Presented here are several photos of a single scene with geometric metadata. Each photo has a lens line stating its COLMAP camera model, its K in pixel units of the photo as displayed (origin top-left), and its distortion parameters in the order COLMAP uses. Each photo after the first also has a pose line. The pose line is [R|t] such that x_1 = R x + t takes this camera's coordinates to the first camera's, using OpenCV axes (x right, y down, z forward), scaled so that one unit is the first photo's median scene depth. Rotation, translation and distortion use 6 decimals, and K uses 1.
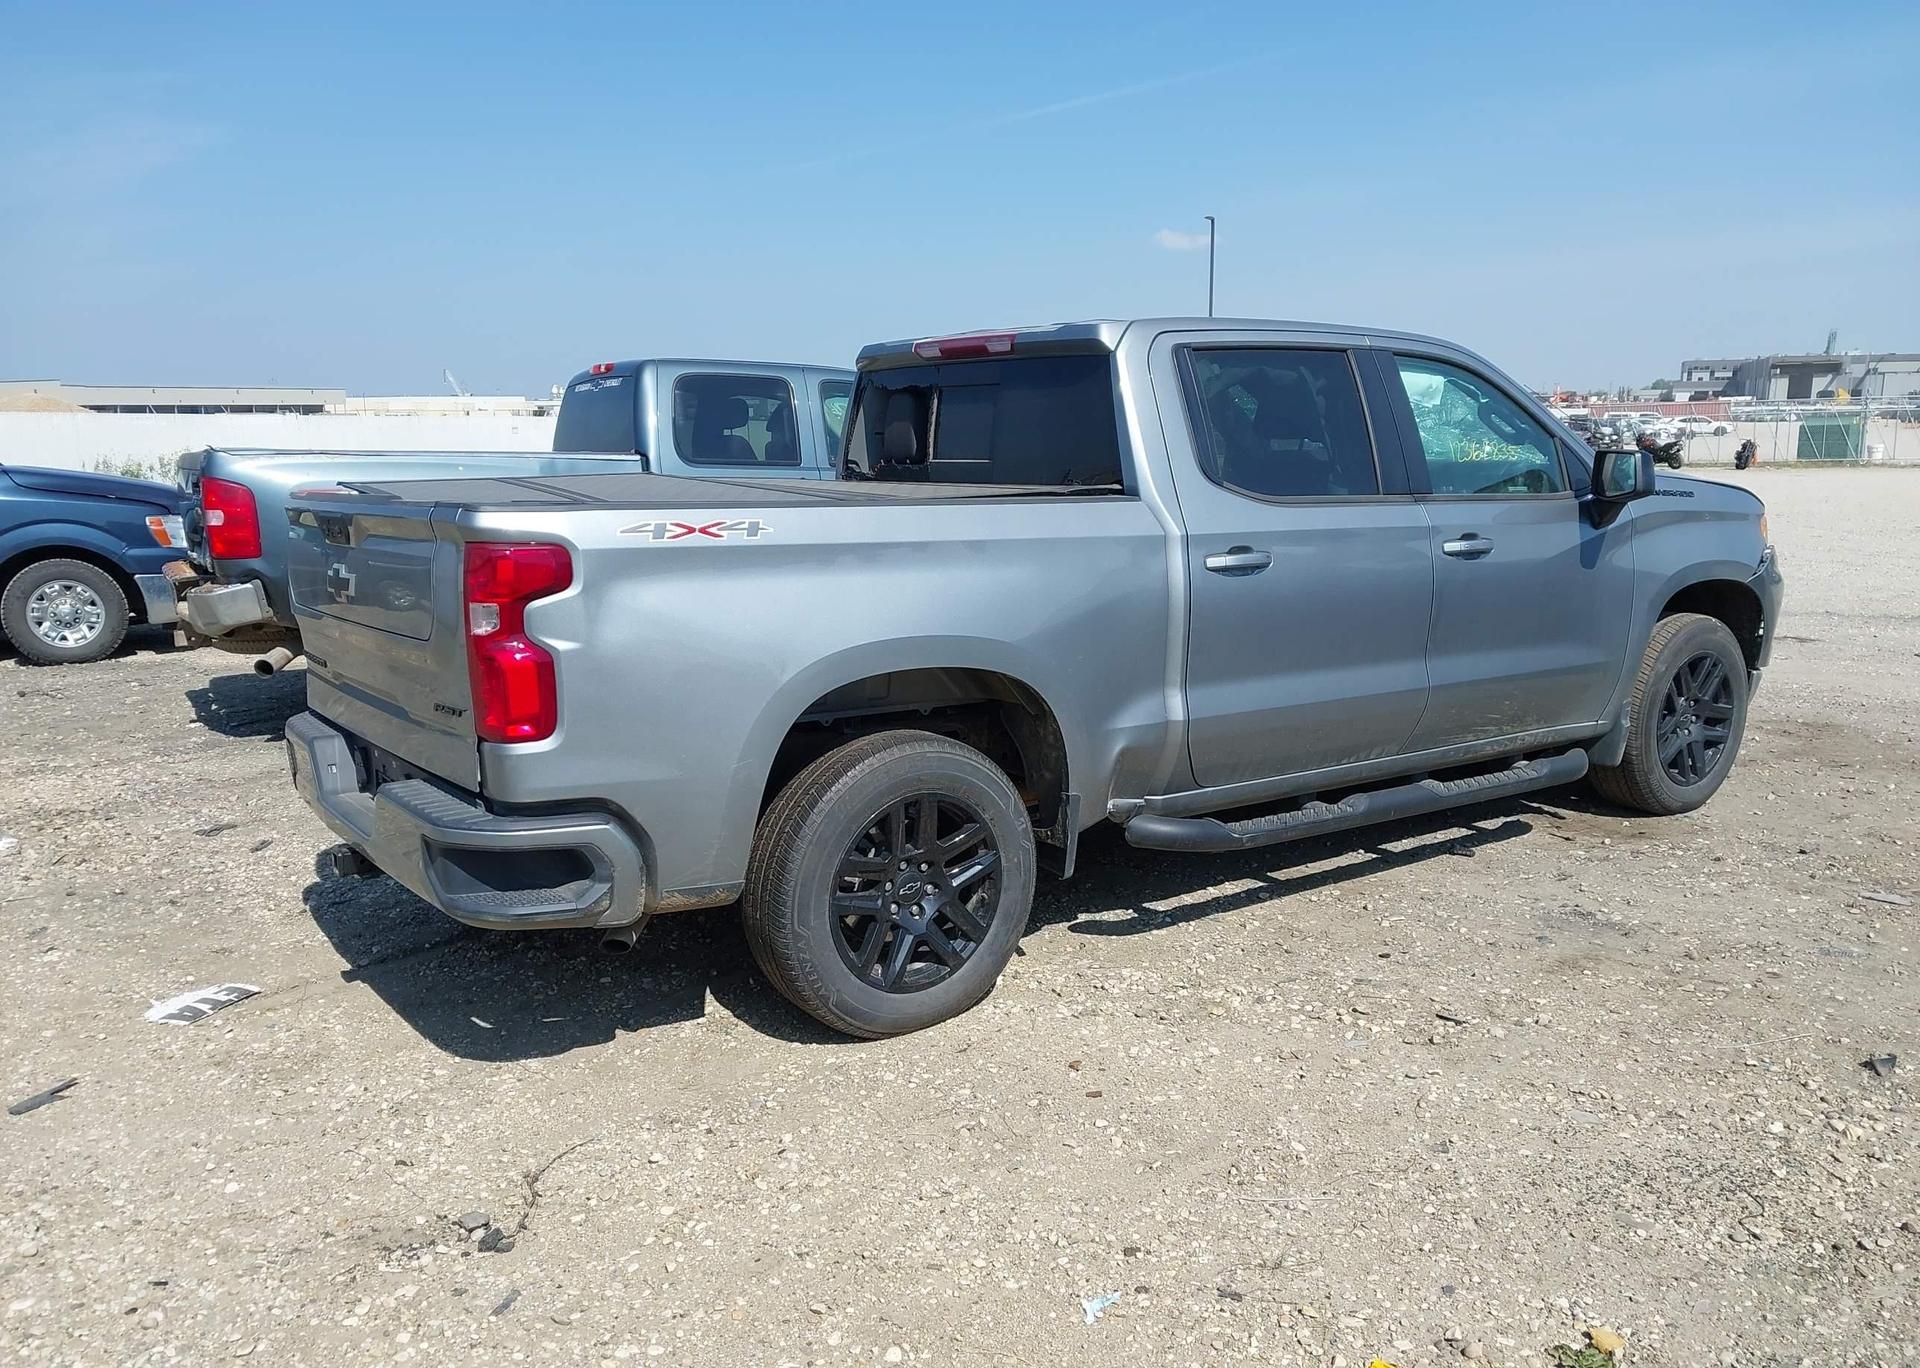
lens RADIAL K [[1497.3, 0, 964.0], [0, 1497.3, 771.2], [0, 0, 1]] dist [0.058288, -0.075132]
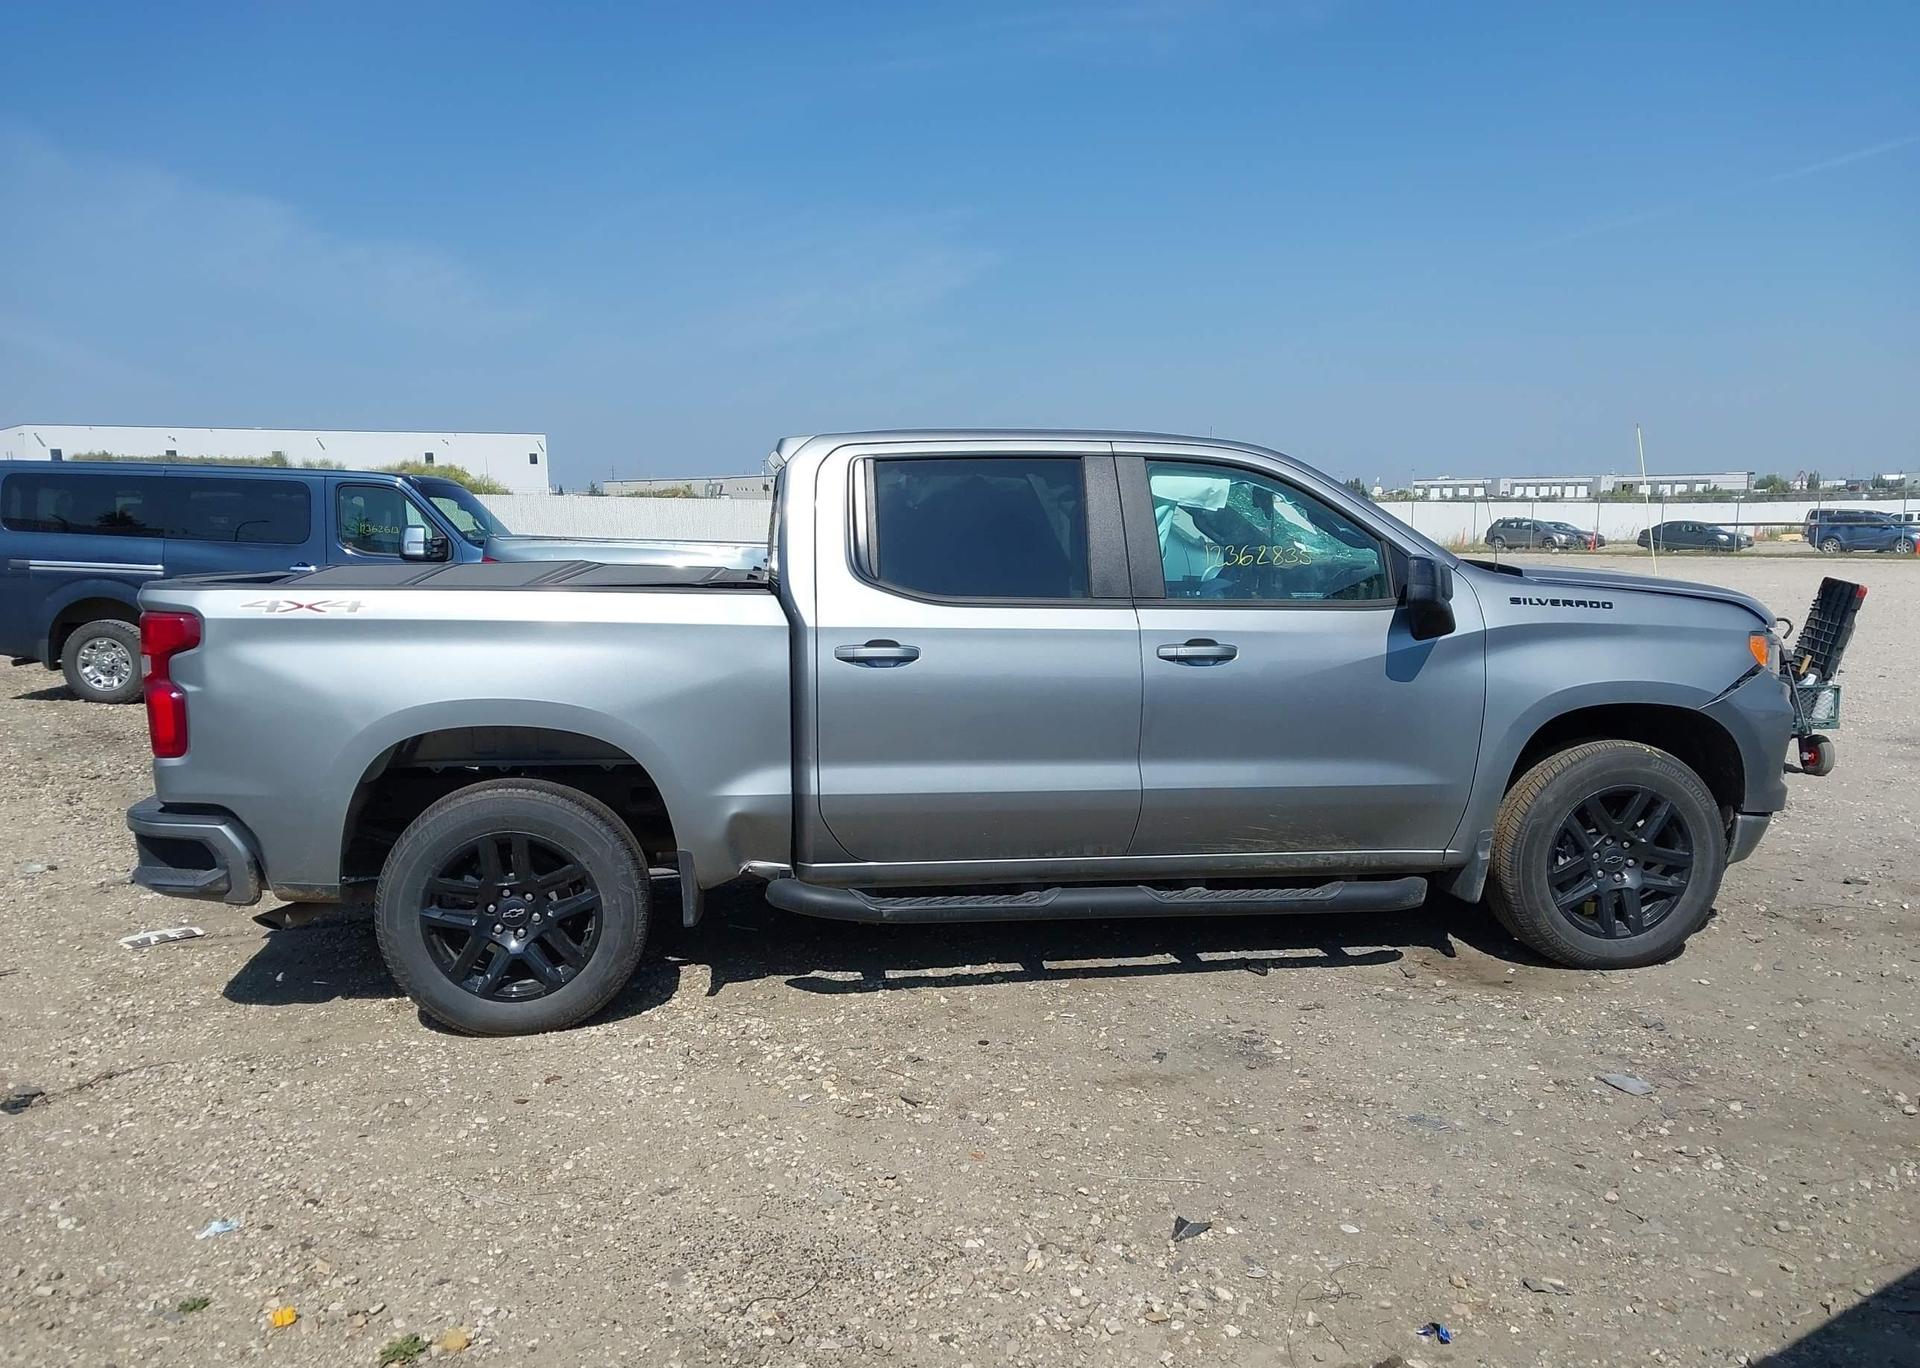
lens RADIAL K [[1497.3, 0, 964.0], [0, 1497.3, 771.2], [0, 0, 1]] dist [0.058288, -0.075132]
pose [[0.893534, 0.069714, -0.443551, 0.724565], [-0.099638, 0.994029, -0.044487, -0.014135], [0.437801, 0.083945, 0.895144, 0.075038]]
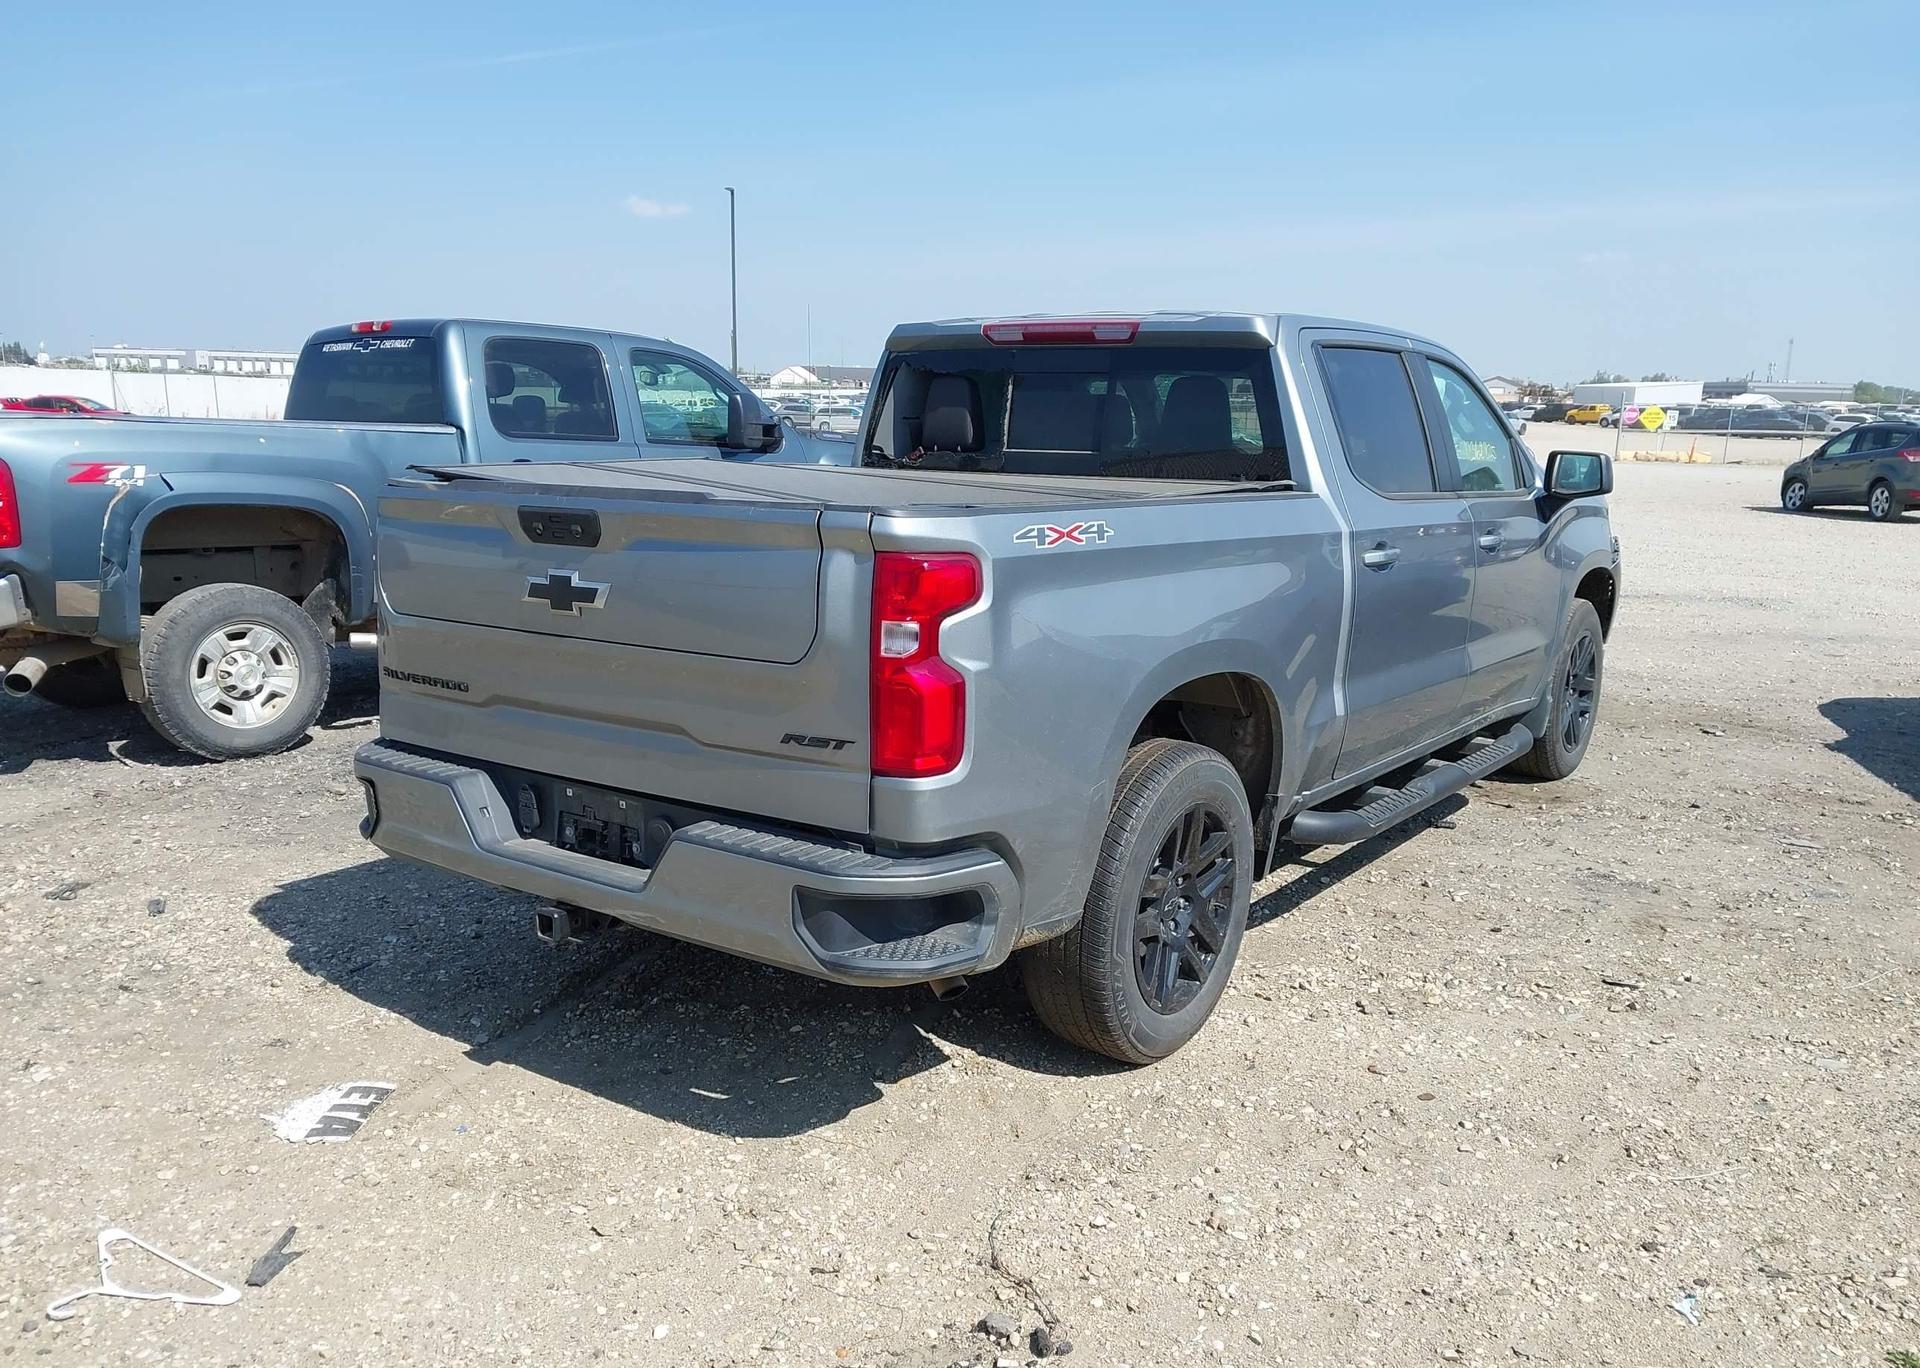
lens RADIAL K [[1497.3, 0, 964.0], [0, 1497.3, 771.2], [0, 0, 1]] dist [0.058288, -0.075132]
pose [[0.944838, -0.049761, 0.323736, -0.424967], [0.044483, 0.998729, 0.023688, -0.031489], [-0.324504, -0.007980, 0.945851, 0.123376]]
